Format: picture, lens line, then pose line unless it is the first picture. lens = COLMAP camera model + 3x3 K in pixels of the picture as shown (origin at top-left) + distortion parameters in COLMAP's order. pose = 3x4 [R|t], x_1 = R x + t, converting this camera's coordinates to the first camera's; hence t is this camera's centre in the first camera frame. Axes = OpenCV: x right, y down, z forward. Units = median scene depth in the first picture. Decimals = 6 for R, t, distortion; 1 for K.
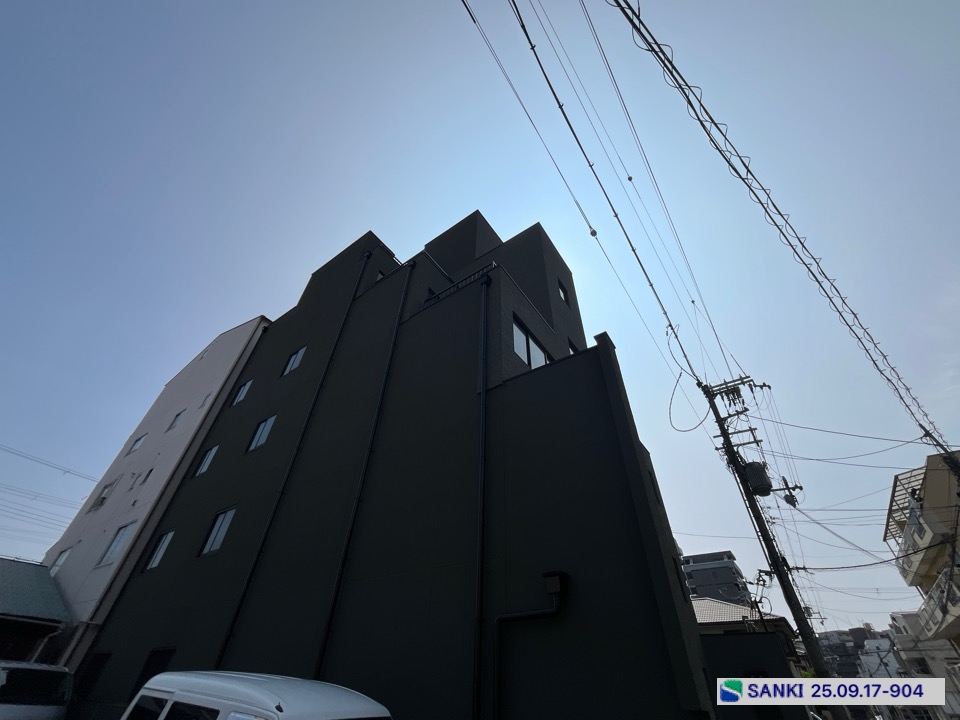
lens RADIAL K [[390.0, 0, 475.6], [0, 390.0, 359.1], [0, 0, 1]] dist [-0.003234, 0.000262]
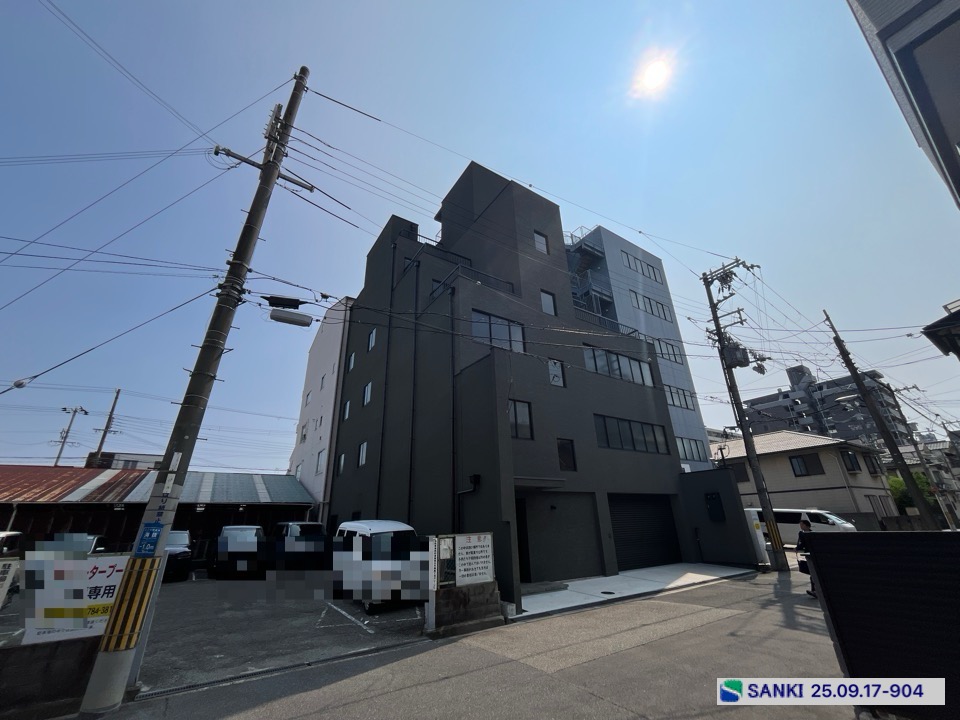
lens RADIAL K [[390.0, 0, 476.7], [0, 390.0, 359.2], [0, 0, 1]] dist [-0.003234, 0.000262]
pose [[0.933043, -0.193538, -0.303271, 0.330150], [0.278196, 0.922640, 0.267100, -0.211287], [0.228116, -0.333584, 0.914705, -0.265017]]
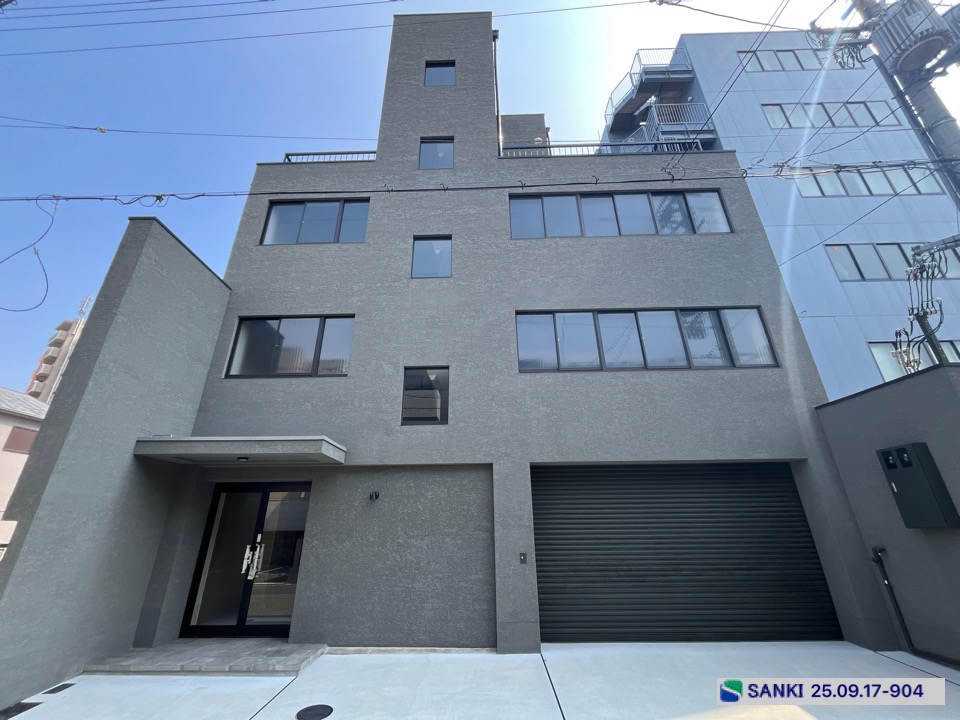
lens RADIAL K [[390.0, 0, 476.6], [0, 390.0, 360.4], [0, 0, 1]] dist [-0.003234, 0.000262]
pose [[0.565615, -0.359097, -0.742381, 0.614748], [0.562556, 0.826253, 0.028941, 0.298677], [0.603001, -0.434000, 0.669353, 0.299057]]
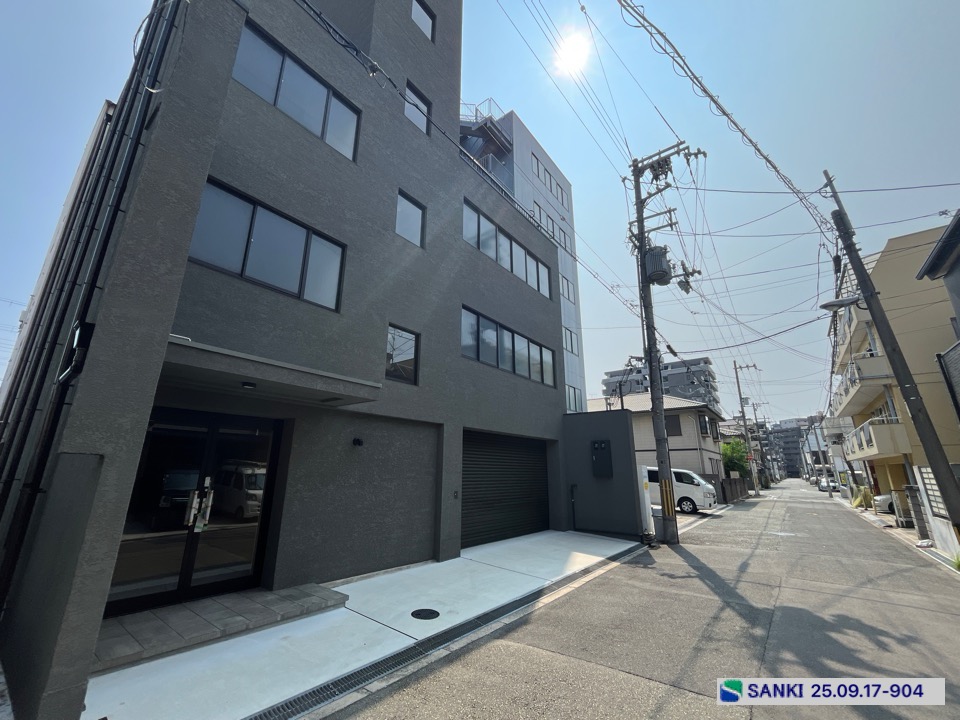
lens RADIAL K [[390.0, 0, 475.8], [0, 390.0, 360.9], [0, 0, 1]] dist [-0.003234, 0.000262]
pose [[0.998594, -0.037511, -0.037461, 0.319803], [0.049847, 0.904929, 0.422634, 0.102112], [0.018046, -0.423907, 0.905526, 0.089344]]
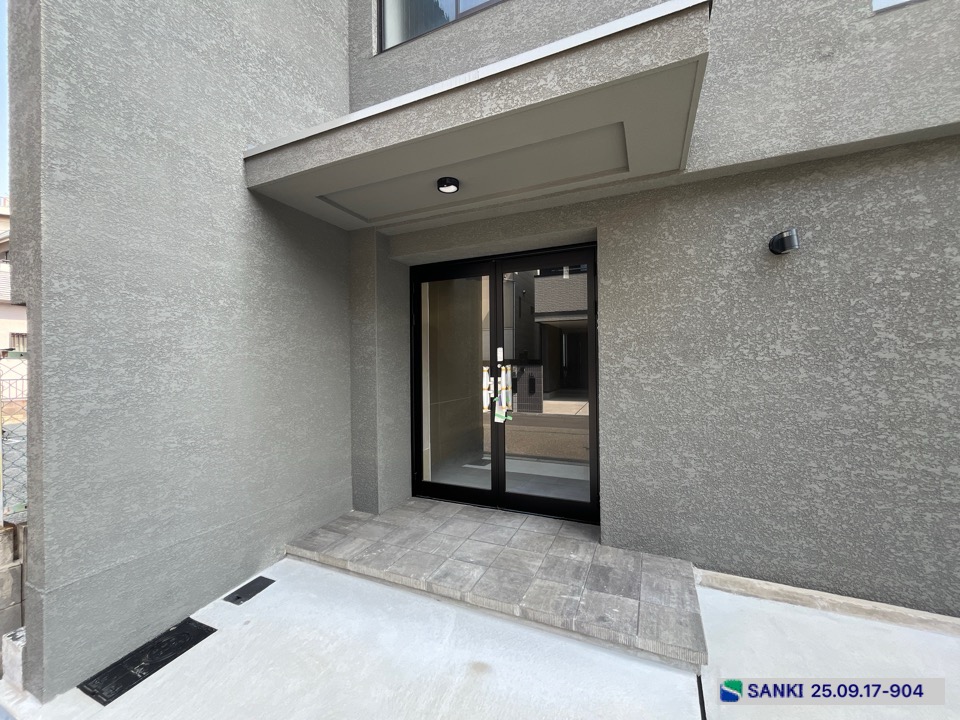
lens RADIAL K [[390.0, 0, 476.7], [0, 390.0, 360.2], [0, 0, 1]] dist [-0.003234, 0.000262]
pose [[0.189463, -0.040958, -0.981033, 0.294808], [0.657869, 0.747006, 0.095864, 0.309898], [0.728912, -0.663554, 0.168475, 0.306011]]
